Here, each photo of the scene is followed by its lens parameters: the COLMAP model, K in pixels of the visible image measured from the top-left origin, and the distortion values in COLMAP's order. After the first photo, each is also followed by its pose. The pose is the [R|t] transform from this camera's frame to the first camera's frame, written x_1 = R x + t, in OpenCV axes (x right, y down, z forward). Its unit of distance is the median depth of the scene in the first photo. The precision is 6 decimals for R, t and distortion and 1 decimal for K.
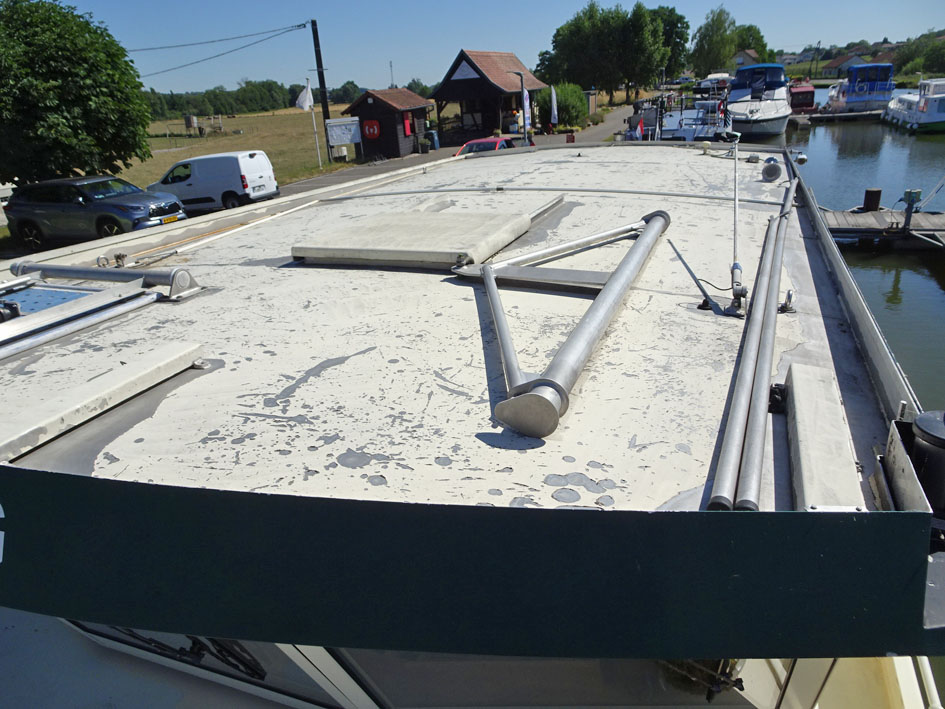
lens RADIAL K [[675.2, 0, 475.3], [0, 675.2, 356.5], [0, 0, 1]] dist [0.007951, -0.000962]
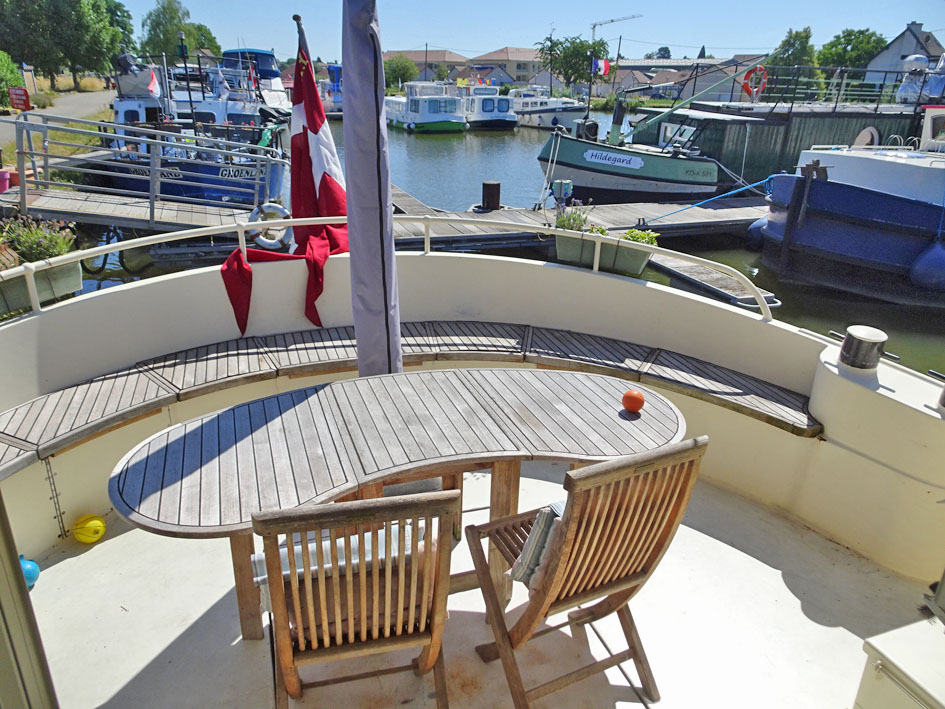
lens RADIAL K [[675.2, 0, 475.3], [0, 675.2, 356.5], [0, 0, 1]] dist [0.007951, -0.000962]
pose [[0.750961, -0.177062, 0.636165, 0.017528], [0.181749, 0.981594, 0.058658, -0.043514], [-0.634842, 0.071573, 0.769320, 0.183832]]
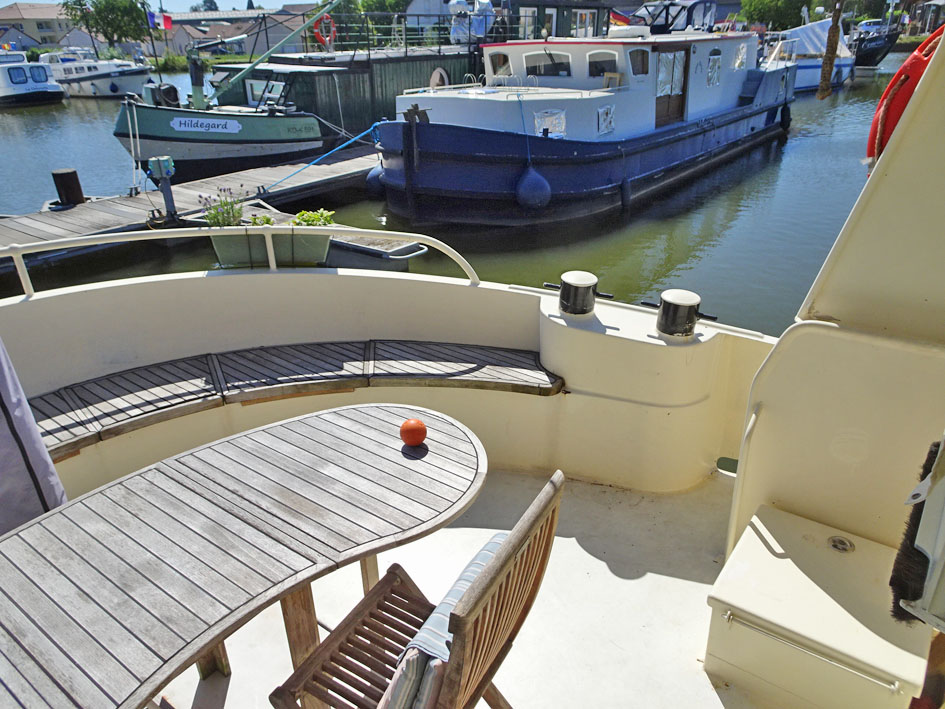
lens RADIAL K [[675.8, 0, 474.7], [0, 675.8, 350.2], [0, 0, 1]] dist [0.004155, 0.003183]
pose [[0.266961, -0.363135, 0.892673, 0.026912], [0.369971, 0.893930, 0.253003, -0.050638], [-0.889861, 0.262721, 0.372994, 0.200317]]
